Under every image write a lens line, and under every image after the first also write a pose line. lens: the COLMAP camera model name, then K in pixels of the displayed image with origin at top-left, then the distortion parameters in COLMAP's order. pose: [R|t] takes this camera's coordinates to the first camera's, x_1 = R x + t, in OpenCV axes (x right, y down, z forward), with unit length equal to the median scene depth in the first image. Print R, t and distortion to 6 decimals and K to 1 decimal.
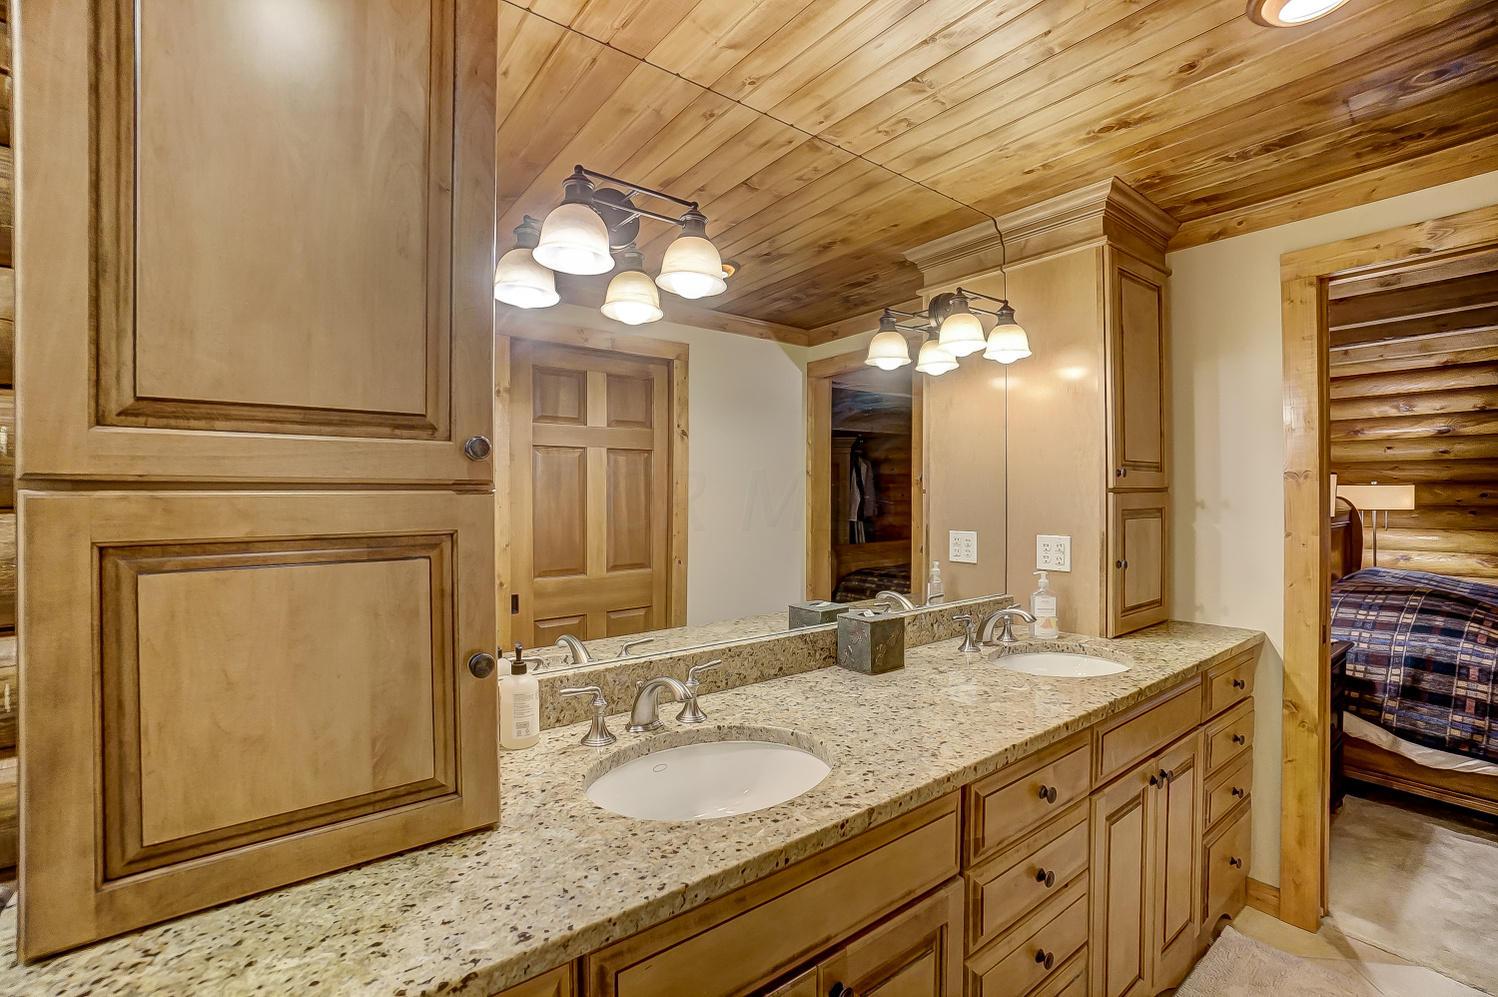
lens RADIAL K [[661.5, 0, 746.1], [0, 661.5, 494.5], [0, 0, 1]] dist [-0.062456, 0.023836]
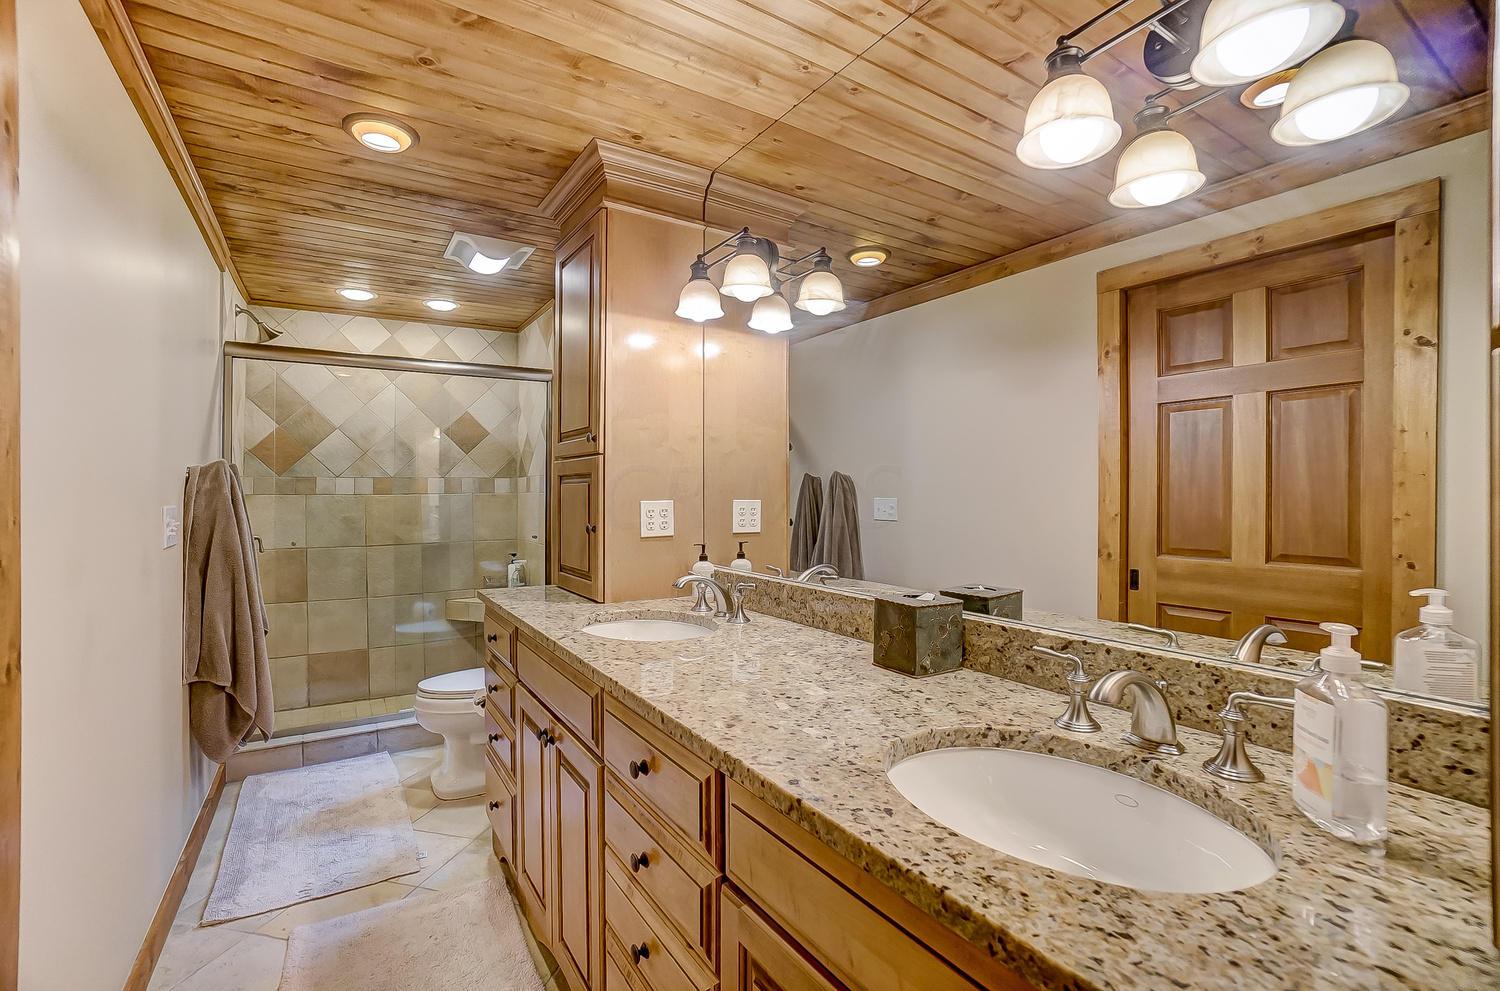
lens RADIAL K [[662.3, 0, 747.1], [0, 662.3, 491.5], [0, 0, 1]] dist [-0.062456, 0.023836]
pose [[-0.084336, 0.007126, -0.996412, 0.578595], [0.010322, 0.999927, 0.006278, 0.031606], [0.996384, -0.009755, -0.084403, 0.523288]]
